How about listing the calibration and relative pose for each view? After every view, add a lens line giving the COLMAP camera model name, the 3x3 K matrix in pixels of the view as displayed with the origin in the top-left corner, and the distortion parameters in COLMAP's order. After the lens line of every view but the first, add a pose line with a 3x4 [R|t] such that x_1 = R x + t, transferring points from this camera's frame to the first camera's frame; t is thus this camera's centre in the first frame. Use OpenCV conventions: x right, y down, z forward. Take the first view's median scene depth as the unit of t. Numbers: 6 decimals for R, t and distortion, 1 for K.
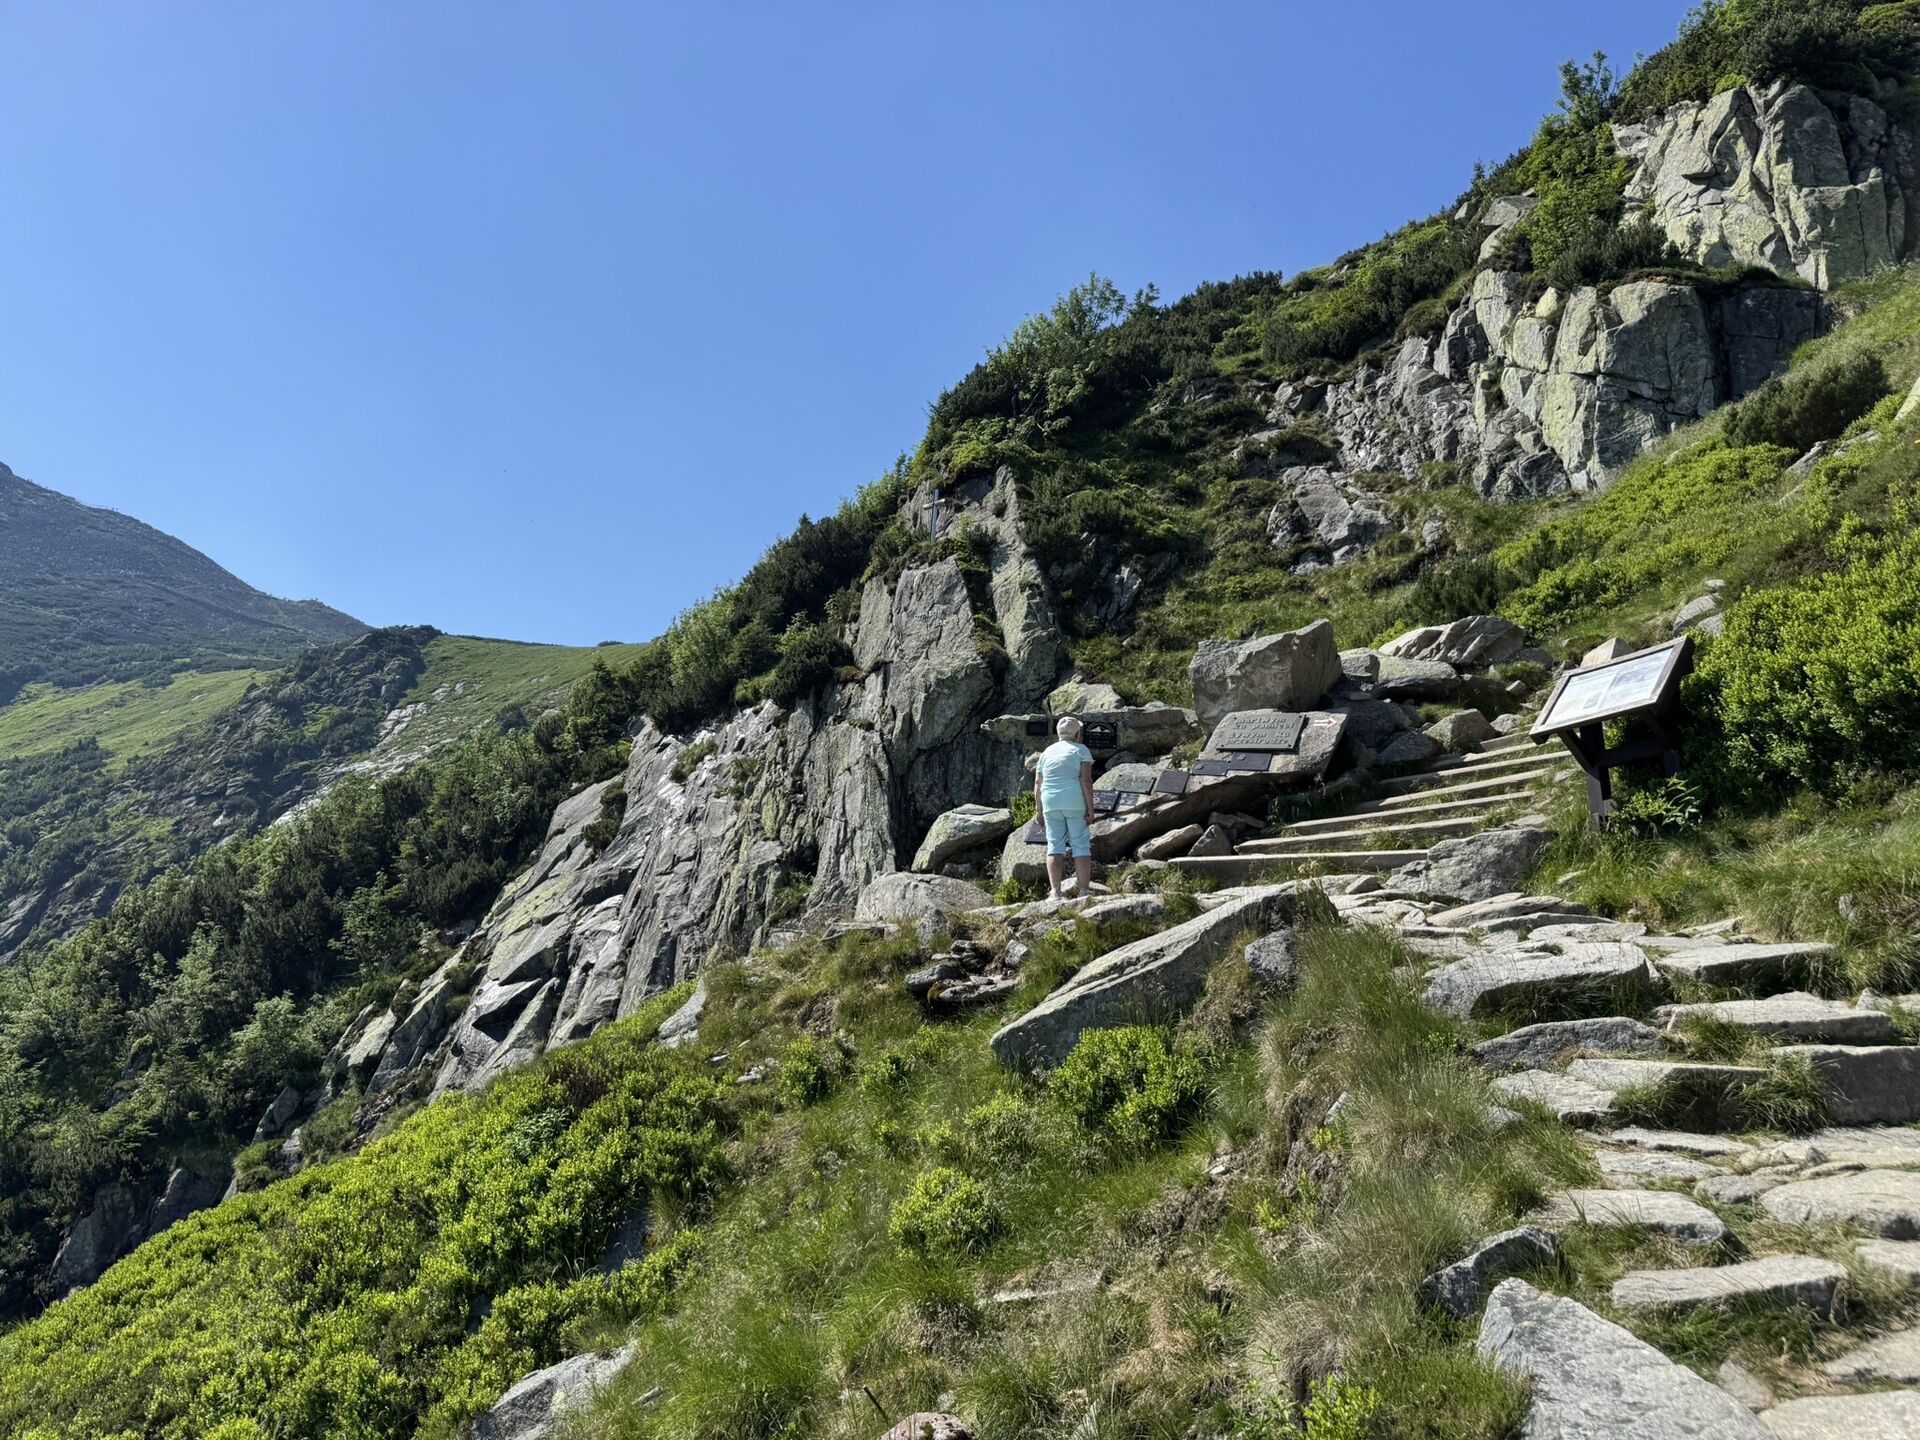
lens RADIAL K [[1336.8, 0, 959.2], [0, 1336.8, 725.6], [0, 0, 1]] dist [0.055443, -0.070790]
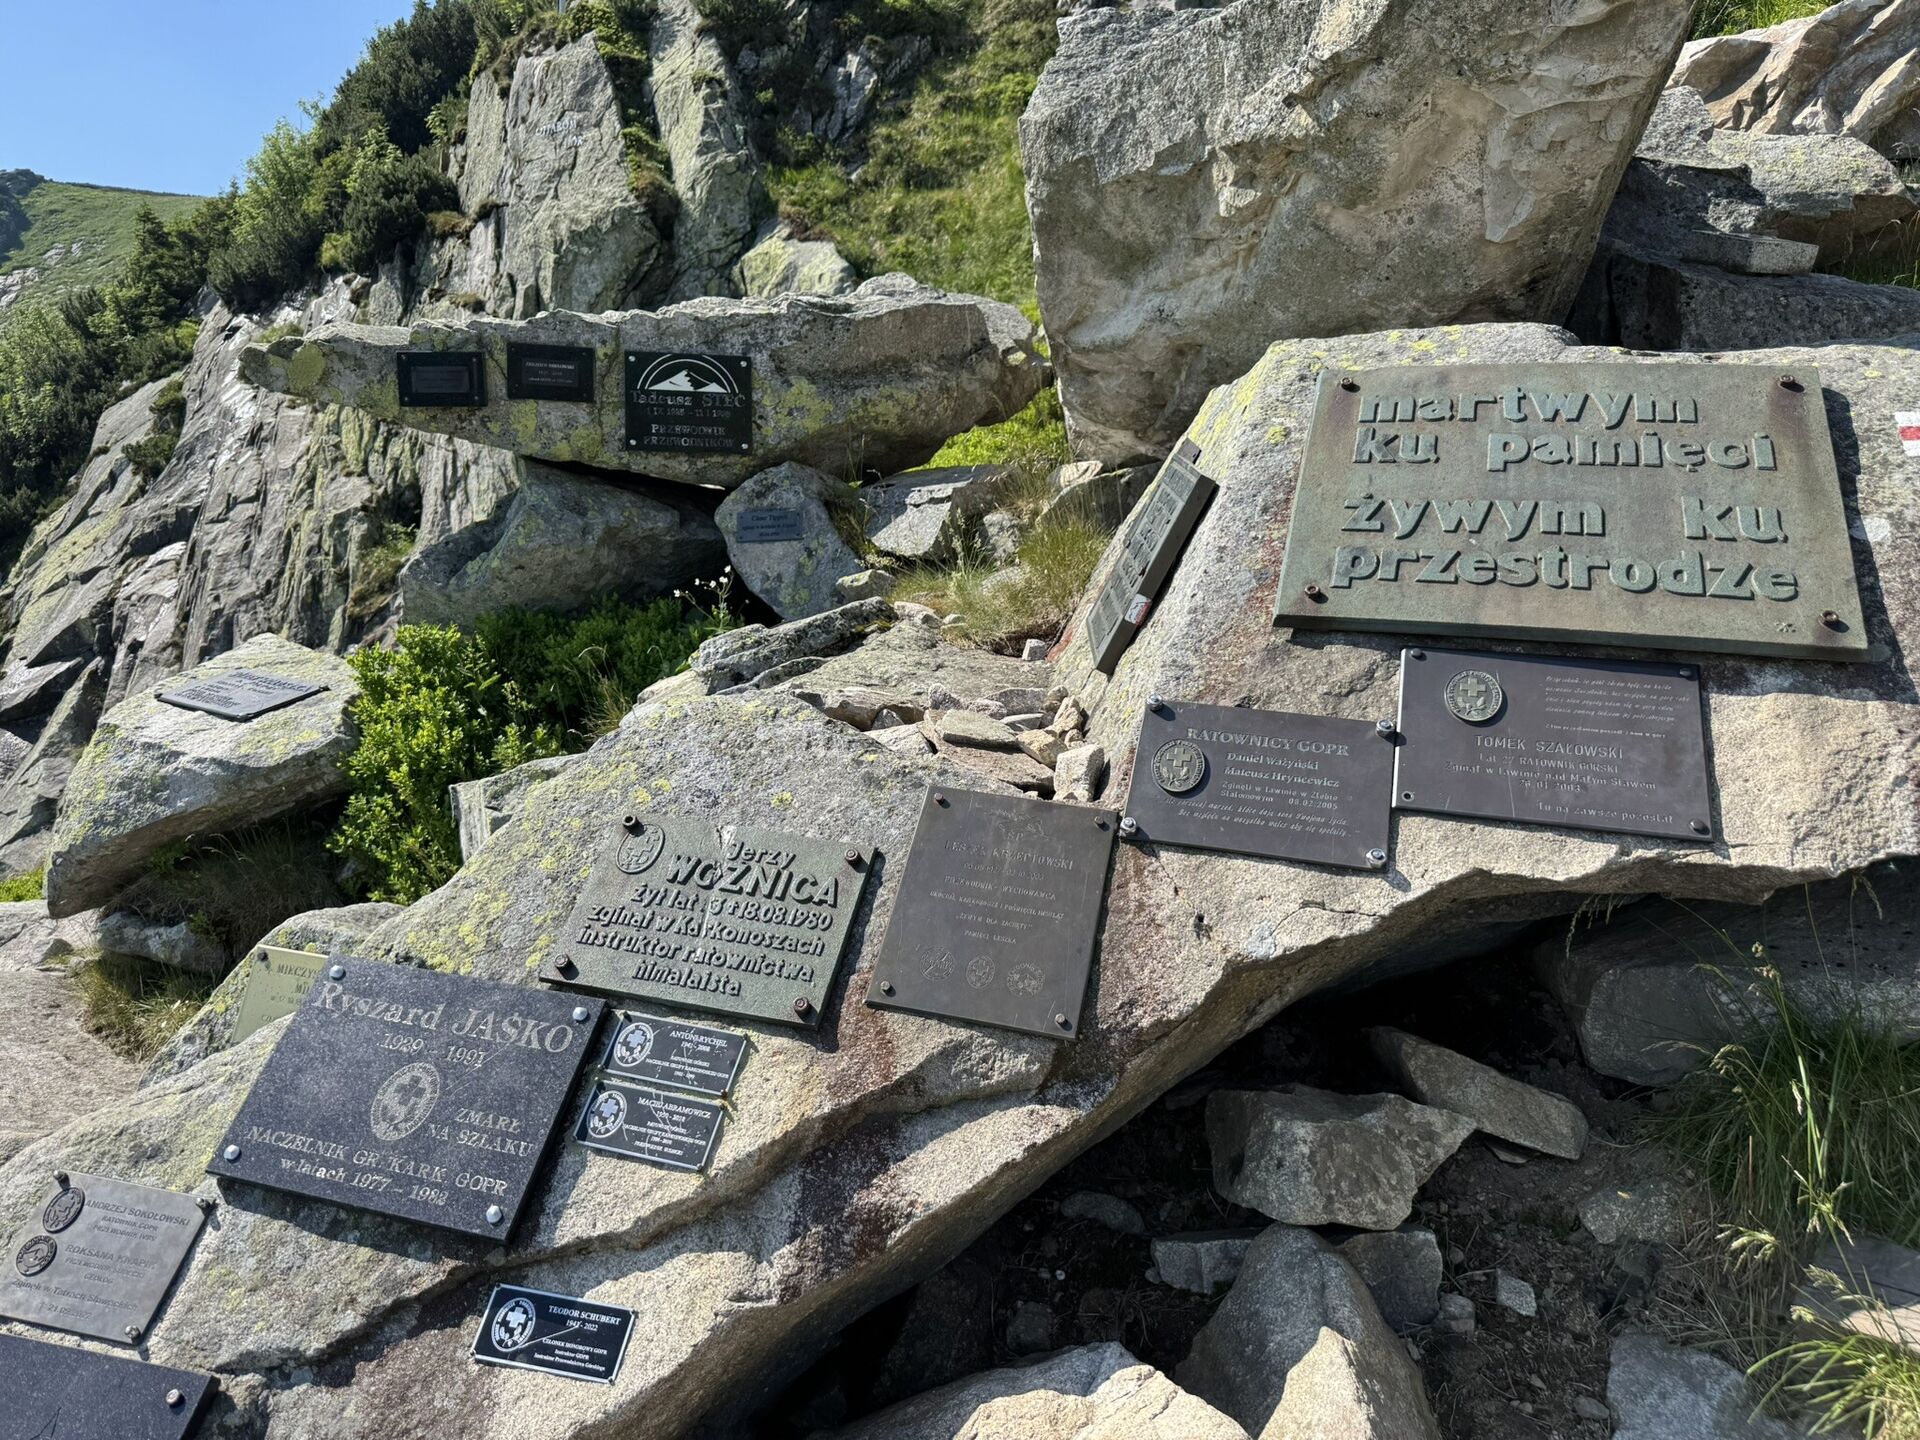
lens RADIAL K [[1336.8, 0, 933.2], [0, 1336.8, 684.8], [0, 0, 1]] dist [0.055443, -0.070790]
pose [[0.986009, -0.049676, 0.159119, 0.037694], [0.003225, 0.960070, 0.279743, -0.005131], [-0.166662, -0.275315, 0.946797, 0.250739]]
